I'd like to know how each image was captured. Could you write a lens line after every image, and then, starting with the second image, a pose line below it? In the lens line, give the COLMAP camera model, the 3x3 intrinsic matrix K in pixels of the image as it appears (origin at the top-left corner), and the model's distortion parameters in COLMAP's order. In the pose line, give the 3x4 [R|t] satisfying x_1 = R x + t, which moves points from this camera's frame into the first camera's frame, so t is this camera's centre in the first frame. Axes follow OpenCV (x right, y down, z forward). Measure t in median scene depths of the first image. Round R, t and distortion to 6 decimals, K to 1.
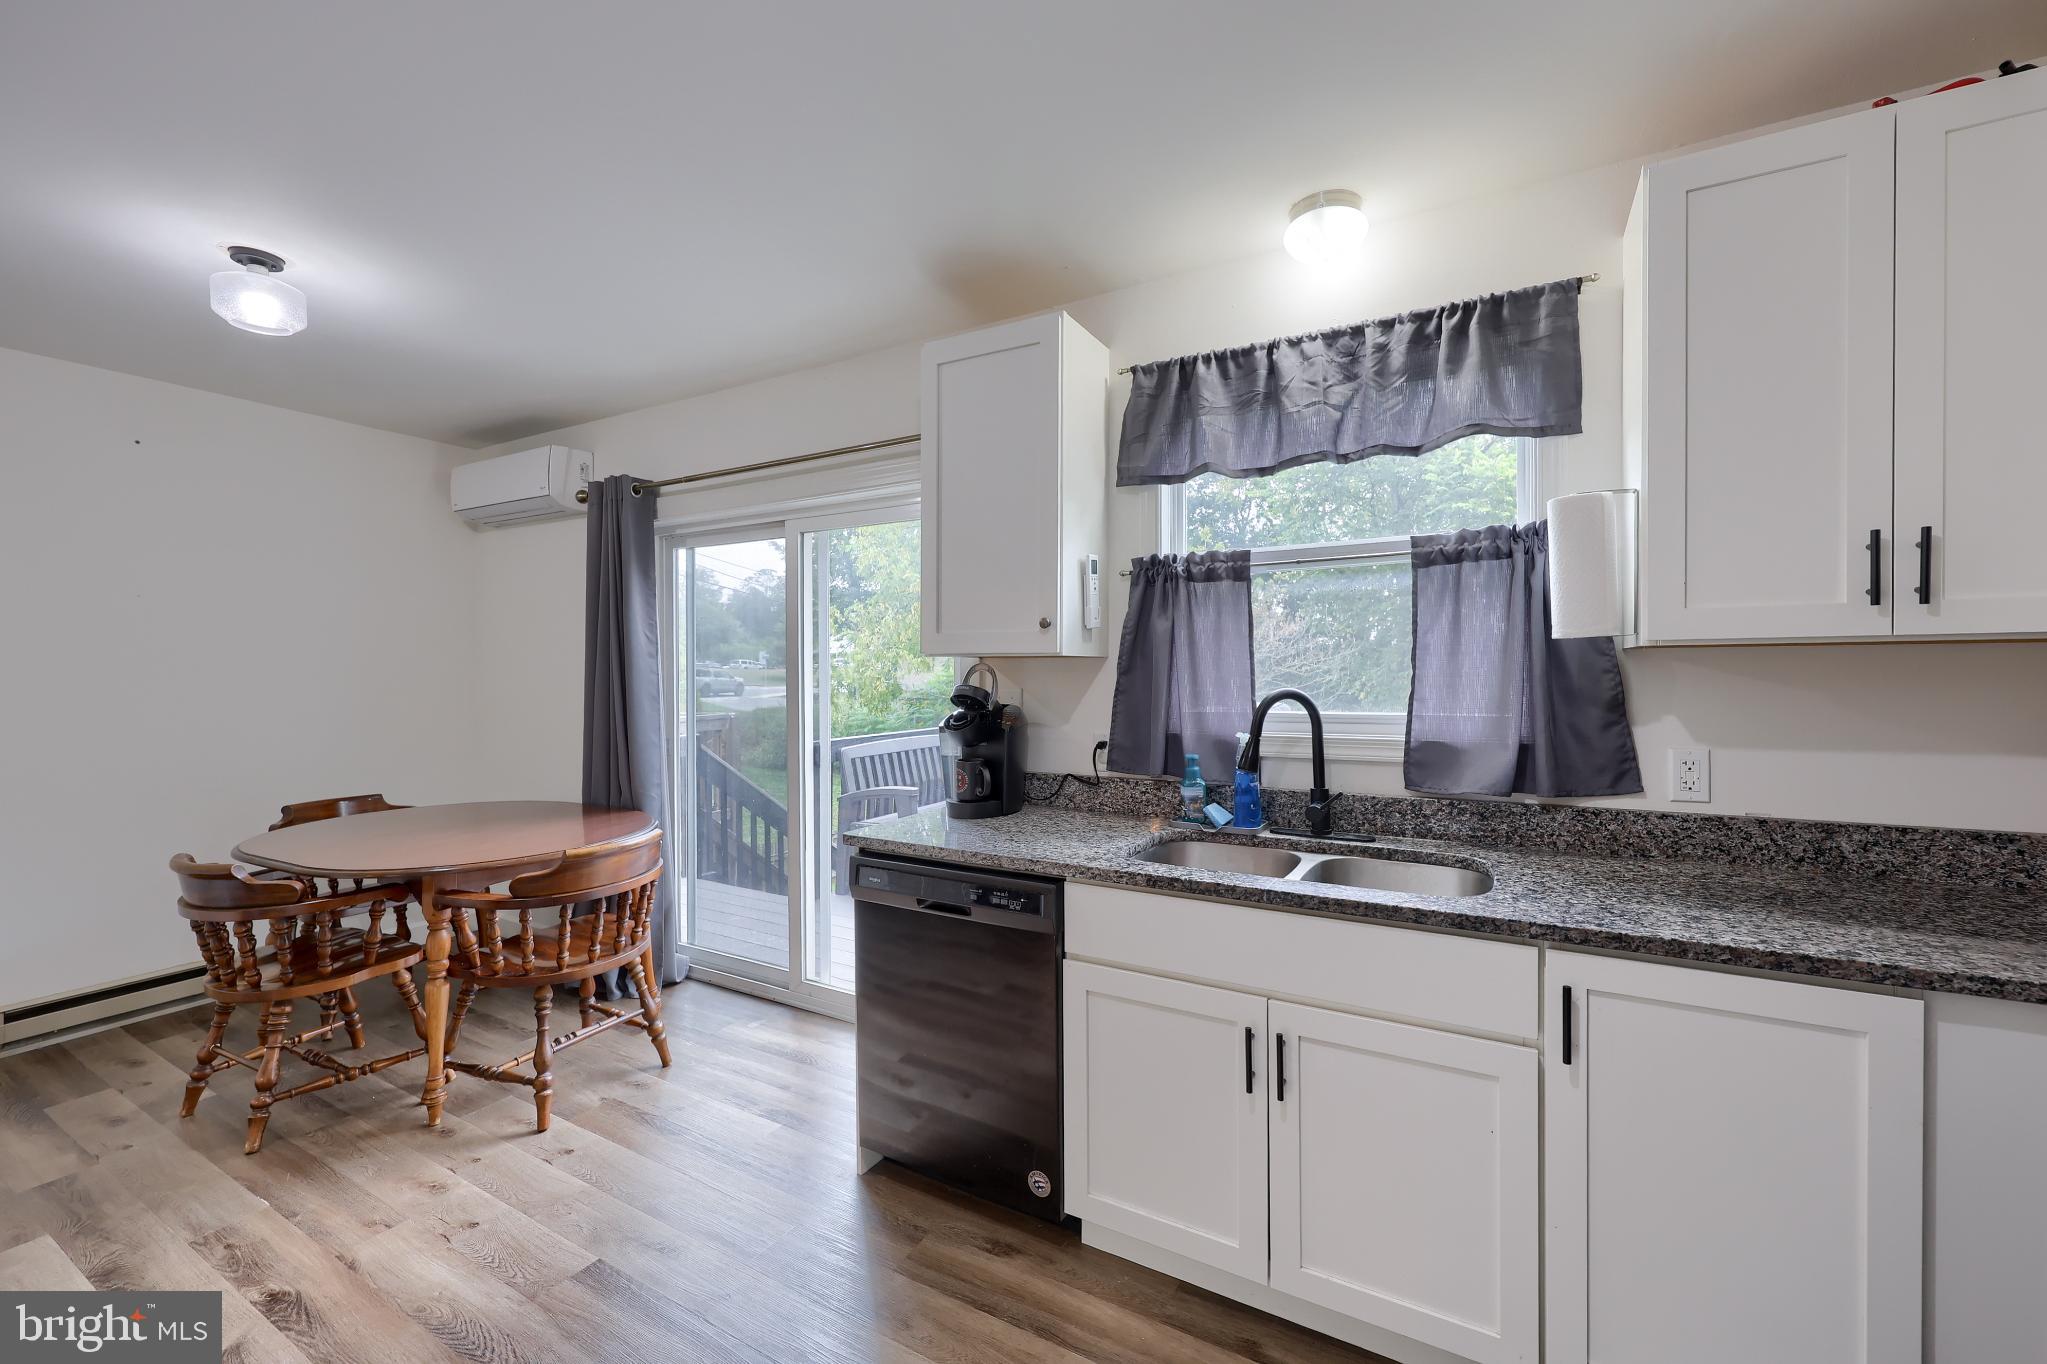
lens RADIAL K [[829.0, 0, 1013.5], [0, 829.0, 682.9], [0, 0, 1]] dist [-0.000849, 0.000401]
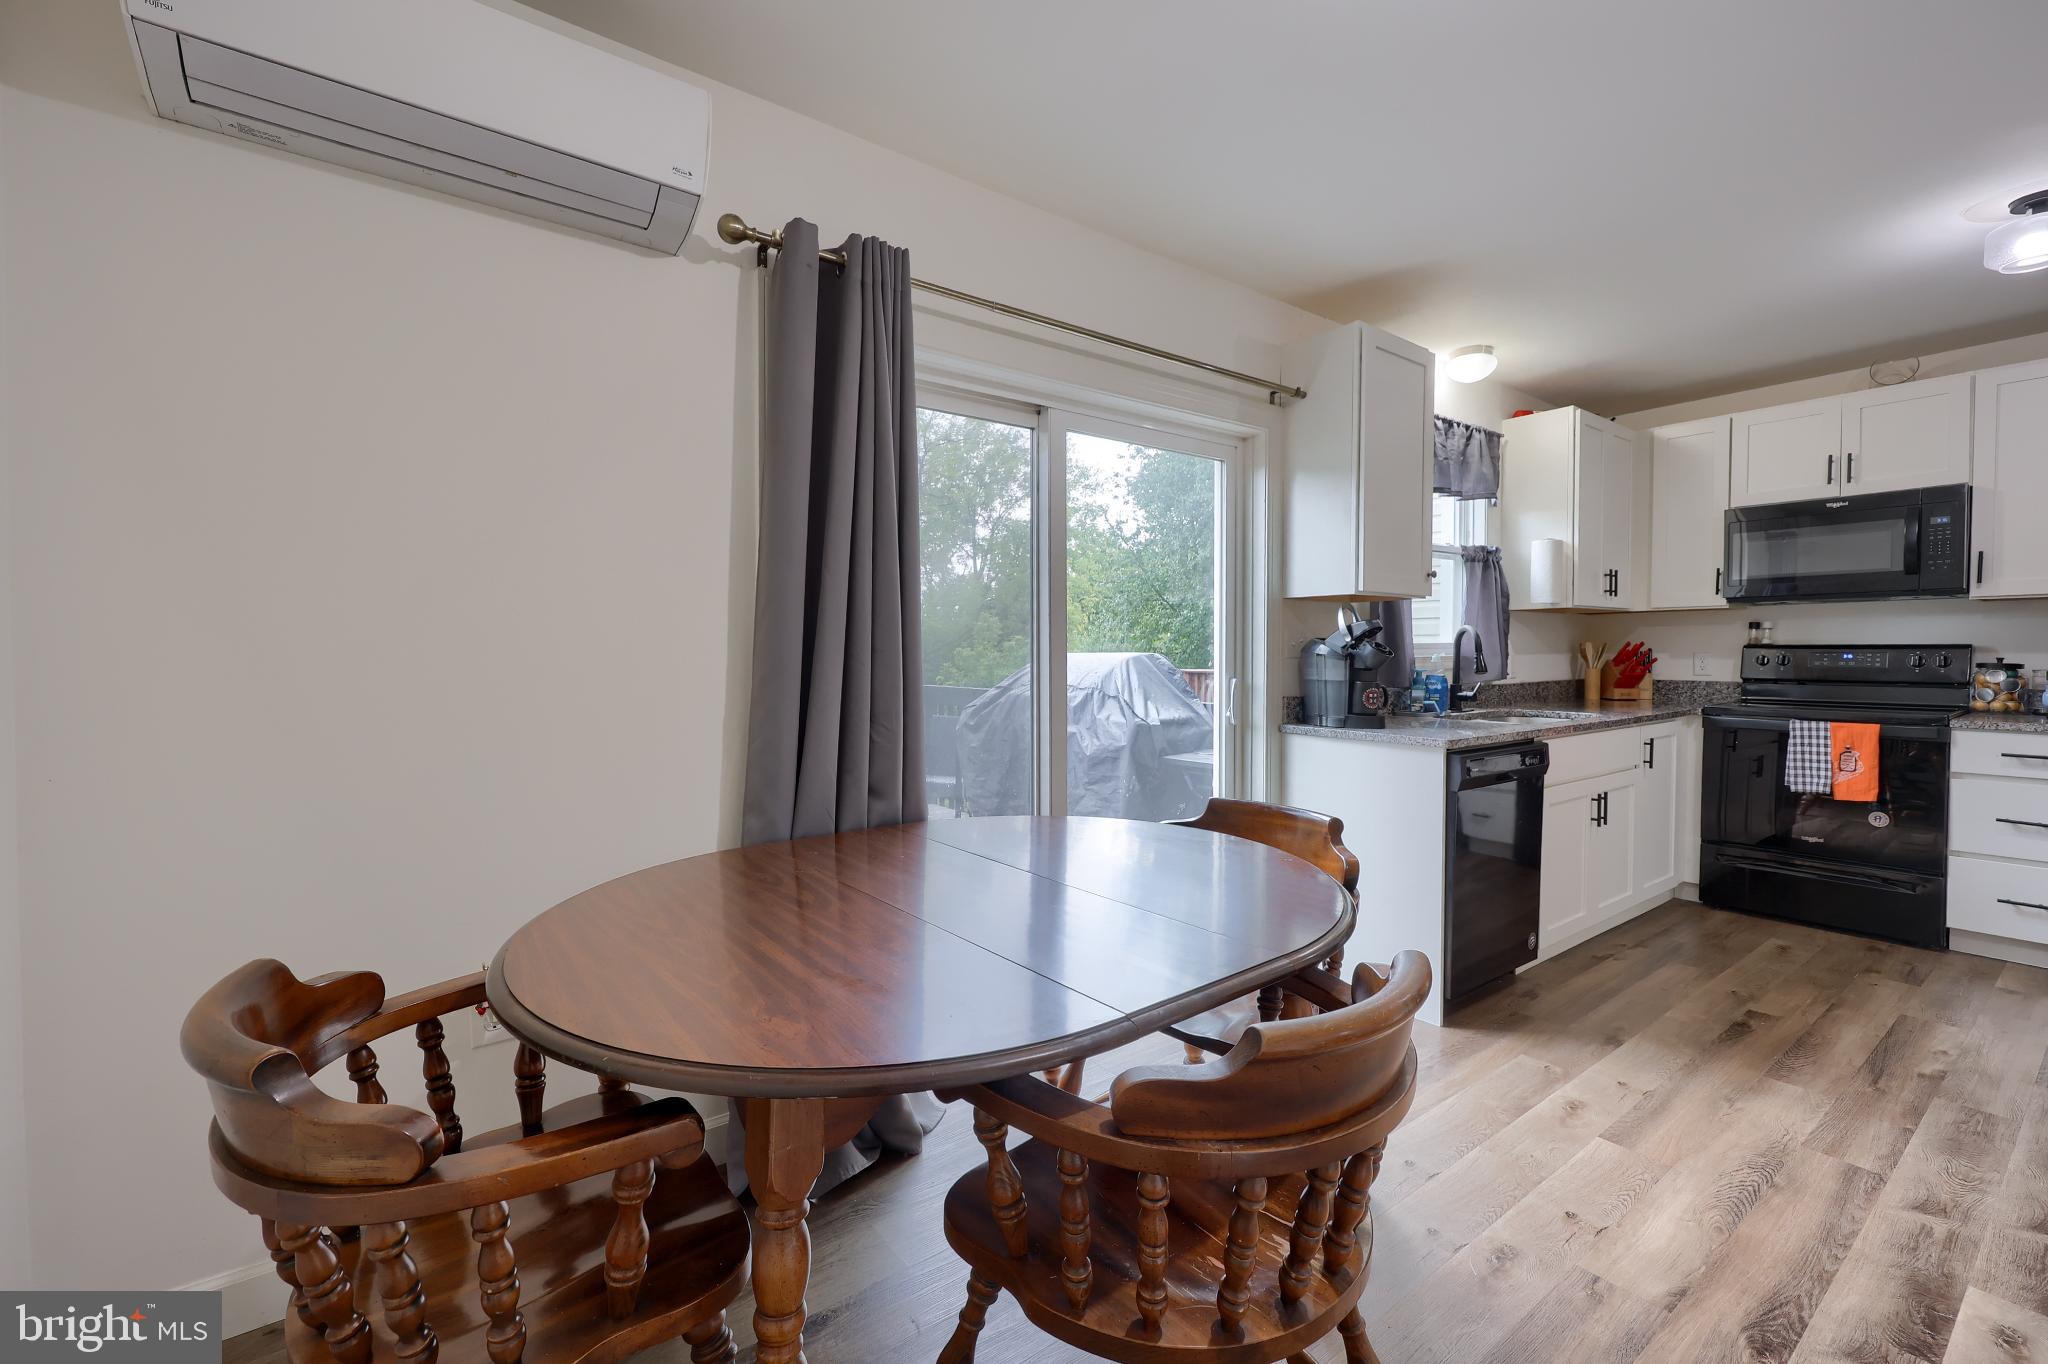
lens RADIAL K [[846.8, 0, 1035.0], [0, 846.8, 669.0], [0, 0, 1]] dist [0.000609, 0.000246]
pose [[0.390781, -0.013895, 0.920379, -1.330115], [0.012841, 0.999871, 0.009643, 0.053104], [-0.920394, 0.008050, 0.390909, 0.923014]]
